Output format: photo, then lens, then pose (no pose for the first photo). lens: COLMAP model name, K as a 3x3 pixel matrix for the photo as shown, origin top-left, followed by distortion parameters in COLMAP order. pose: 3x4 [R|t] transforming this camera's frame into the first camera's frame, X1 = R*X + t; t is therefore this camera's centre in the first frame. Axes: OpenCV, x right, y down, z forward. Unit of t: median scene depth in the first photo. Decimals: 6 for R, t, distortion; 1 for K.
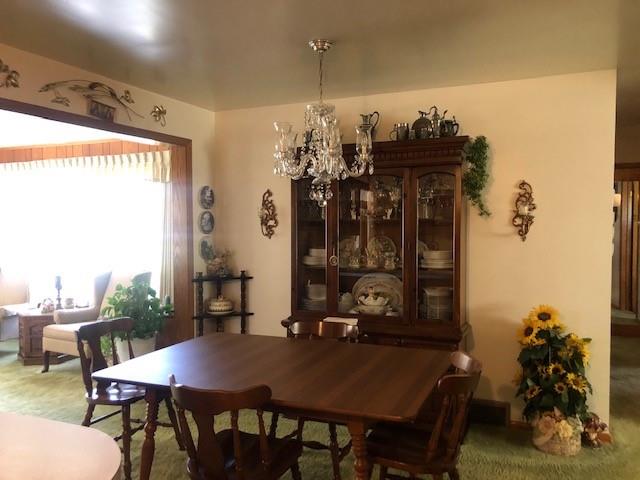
lens RADIAL K [[527.9, 0, 319.5], [0, 527.9, 239.2], [0, 0, 1]] dist [0.012603, 0.011807]
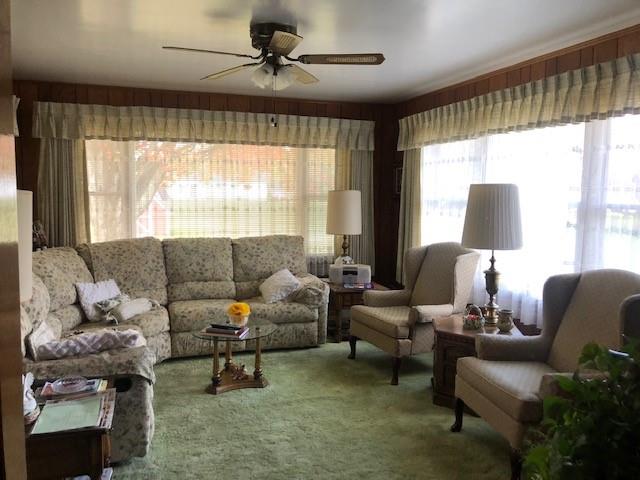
lens RADIAL K [[527.9, 0, 322.9], [0, 527.9, 239.2], [0, 0, 1]] dist [0.012603, 0.011807]
pose [[0.673271, 0.095207, -0.733241, -0.208276], [-0.036479, 0.994745, 0.095666, -0.032091], [0.738496, -0.037661, 0.673206, 0.529661]]
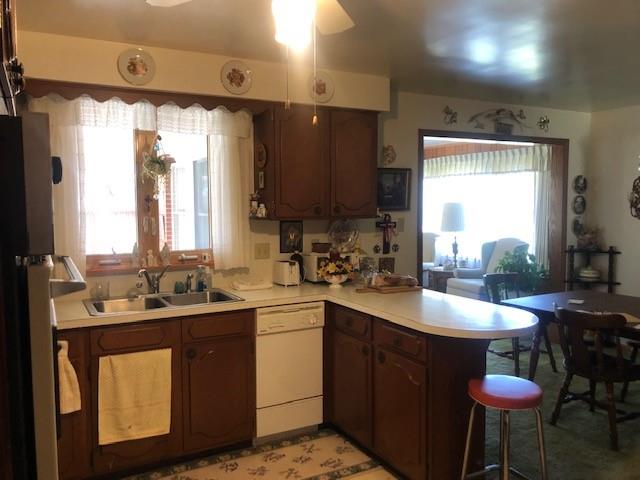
lens RADIAL K [[527.9, 0, 319.0], [0, 527.9, 234.3], [0, 0, 1]] dist [0.012603, 0.011807]
pose [[0.794523, 0.038176, -0.606033, 0.054492], [-0.015818, 0.998984, 0.042192, -0.005932], [0.607028, -0.023936, 0.794320, -0.345087]]
